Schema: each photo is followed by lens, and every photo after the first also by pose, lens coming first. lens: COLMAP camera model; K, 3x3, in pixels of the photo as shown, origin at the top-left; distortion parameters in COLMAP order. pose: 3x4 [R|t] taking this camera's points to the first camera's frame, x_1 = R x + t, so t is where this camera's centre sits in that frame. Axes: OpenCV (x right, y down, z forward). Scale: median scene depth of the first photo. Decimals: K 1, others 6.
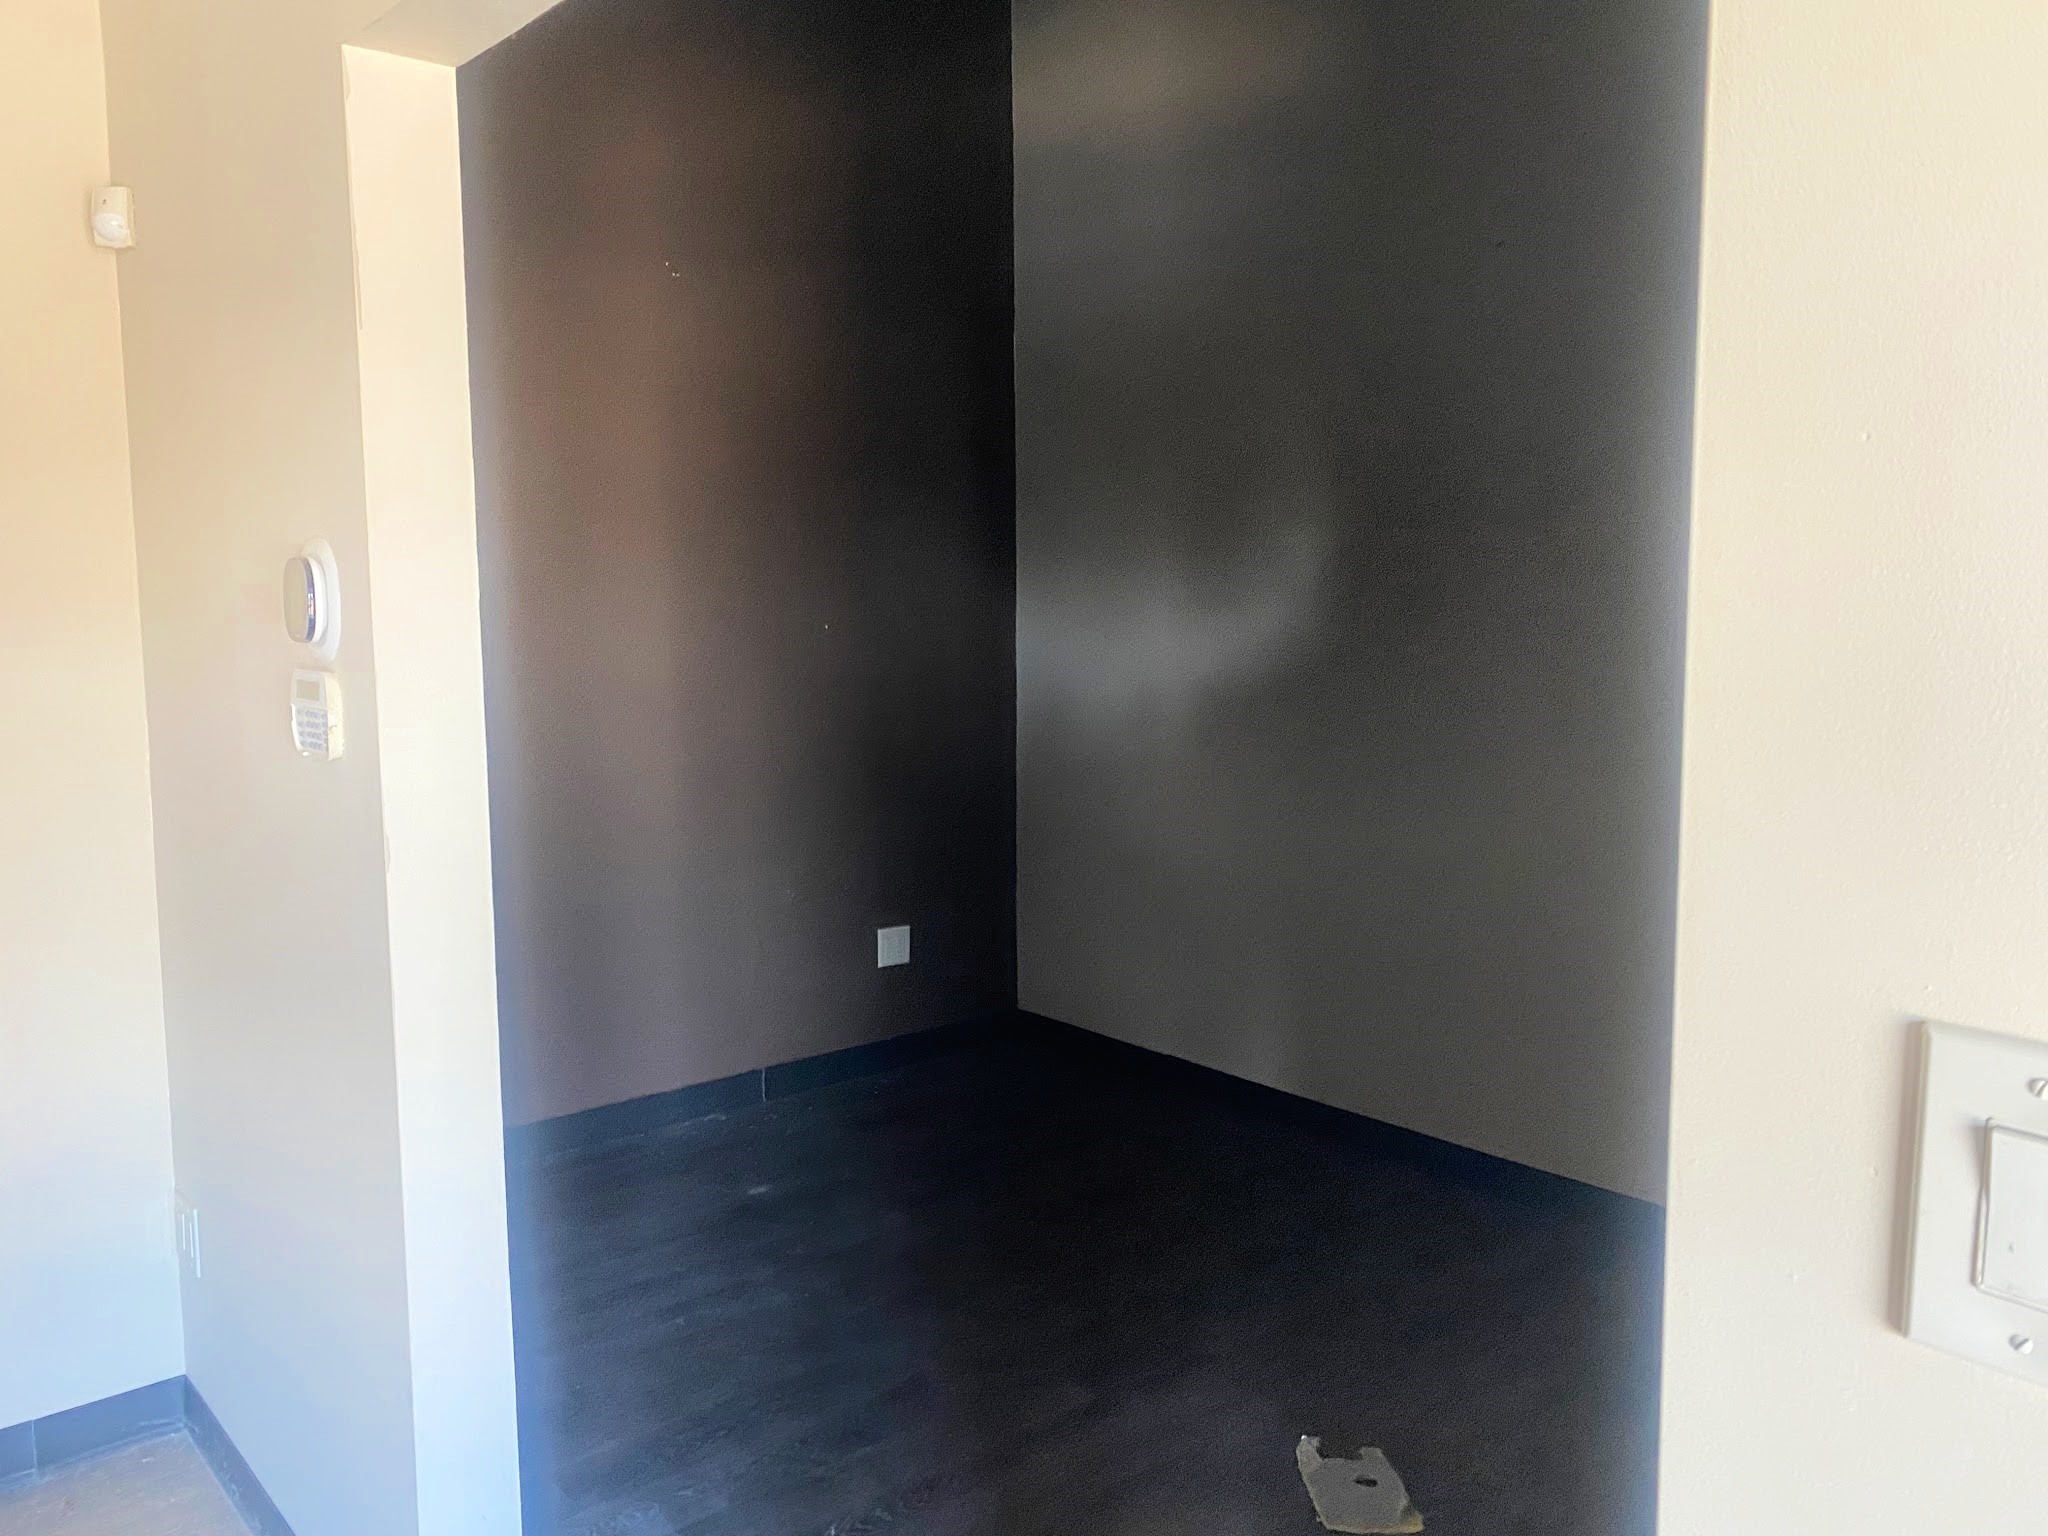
lens RADIAL K [[1562.9, 0, 1019.4], [0, 1562.9, 759.3], [0, 0, 1]] dist [0.086648, -0.096122]
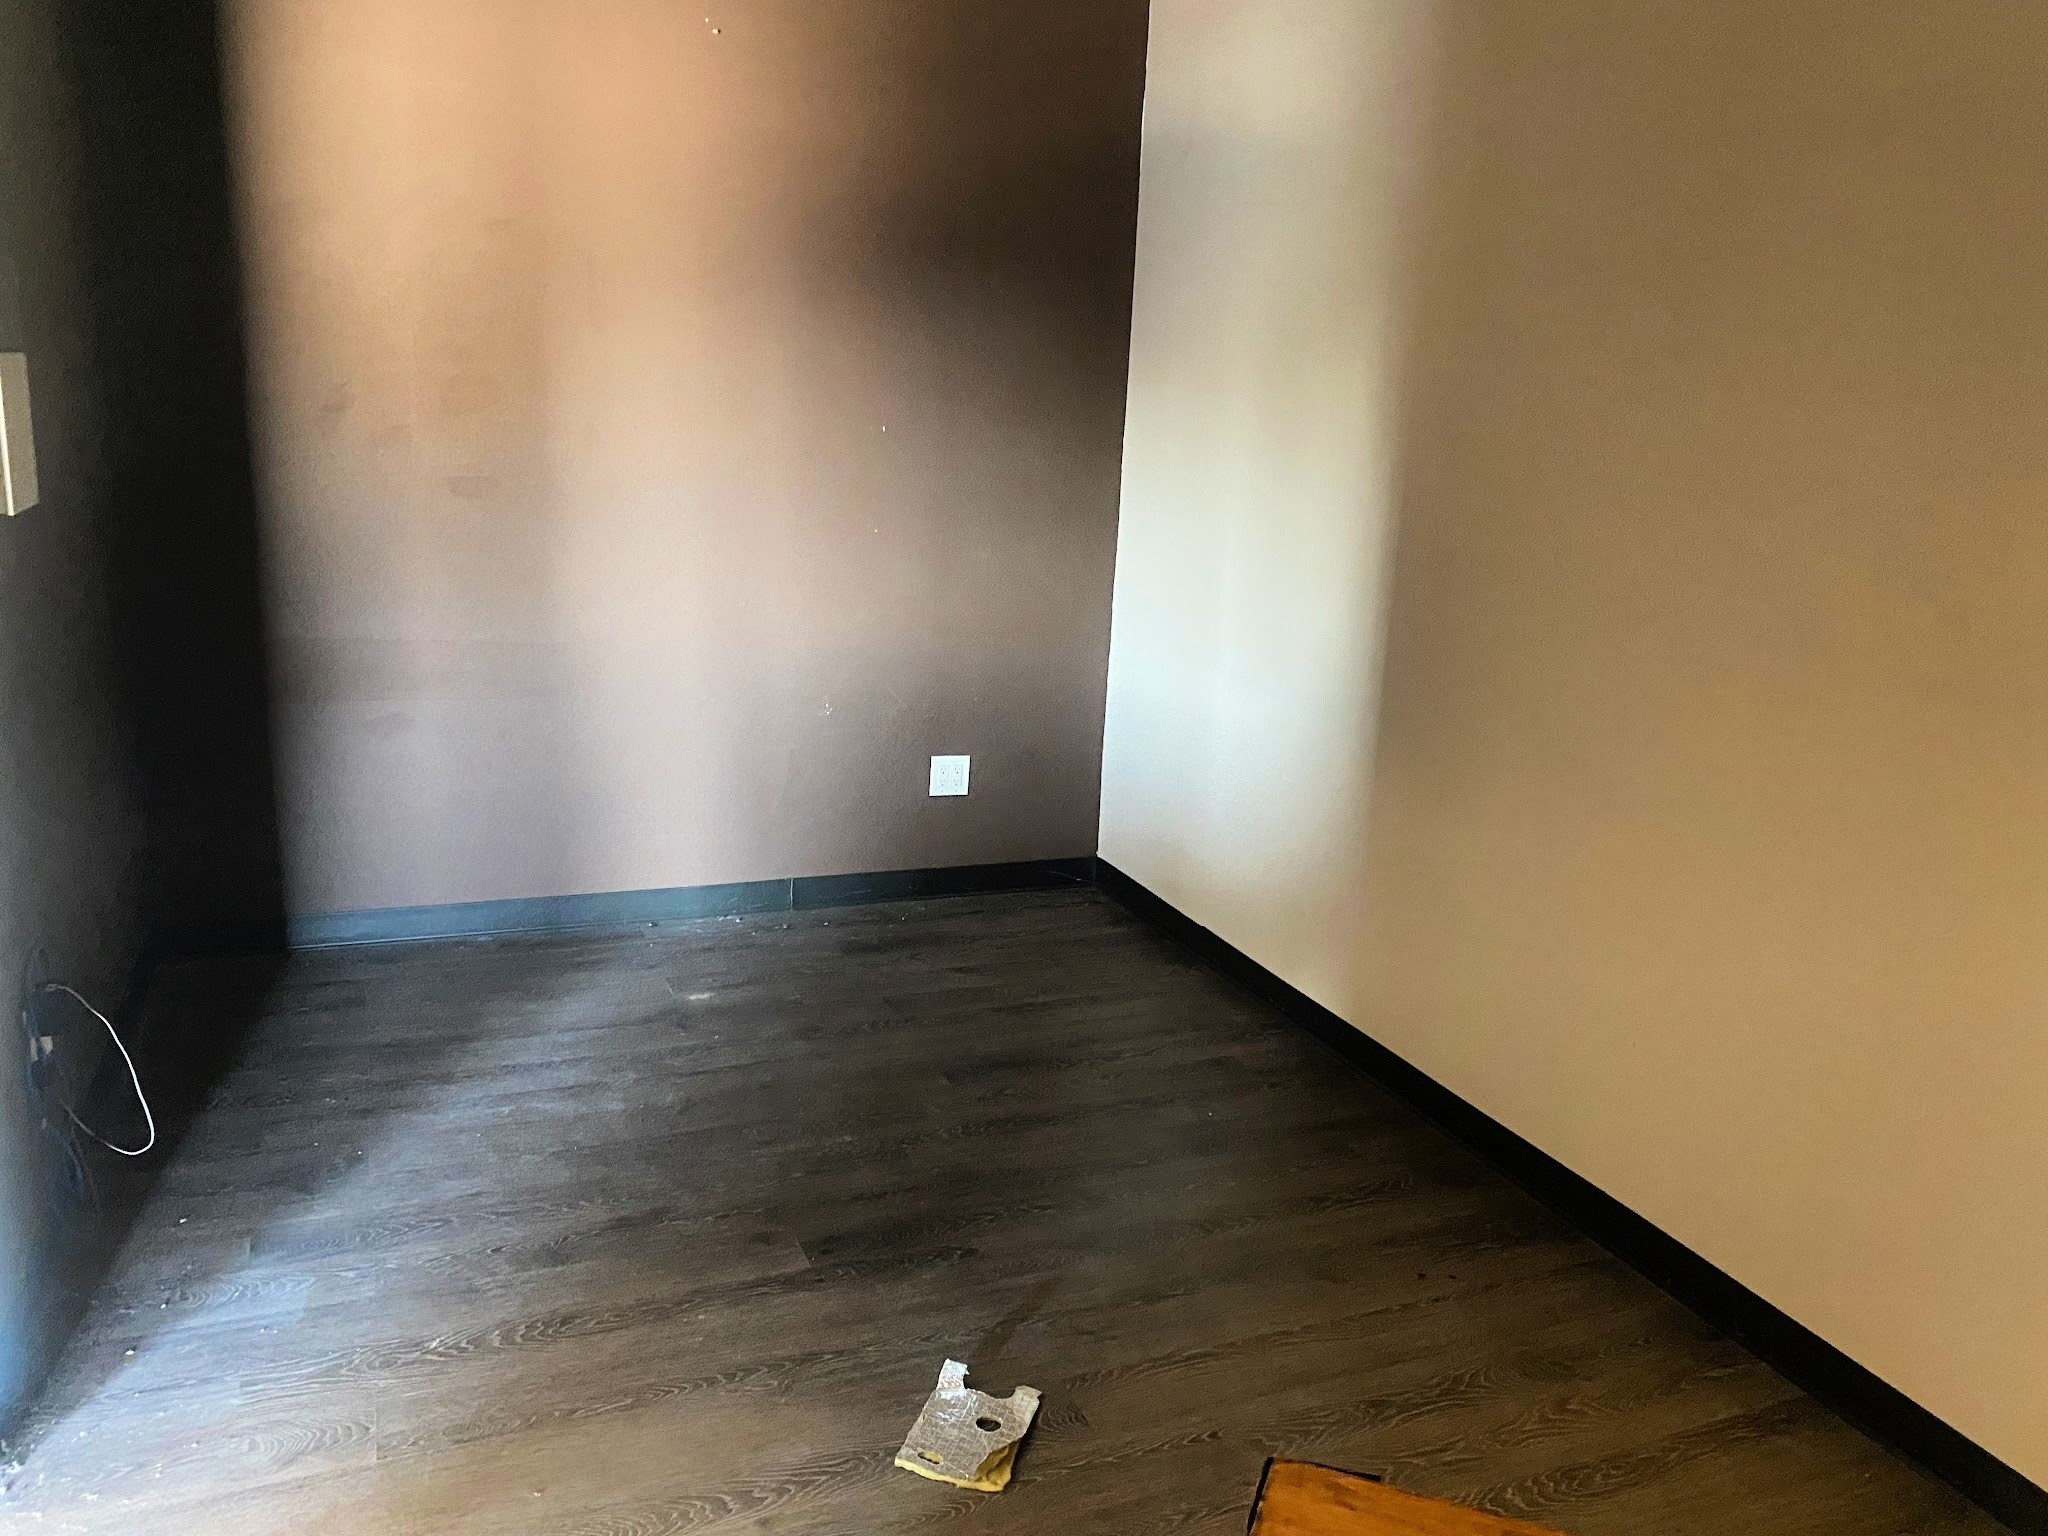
lens RADIAL K [[1562.9, 0, 1019.4], [0, 1562.9, 759.3], [0, 0, 1]] dist [0.086648, -0.096122]
pose [[0.948428, 0.119139, -0.293751, 0.279907], [-0.086176, 0.988688, 0.122756, -0.012601], [0.305053, -0.091111, 0.947967, 0.127969]]
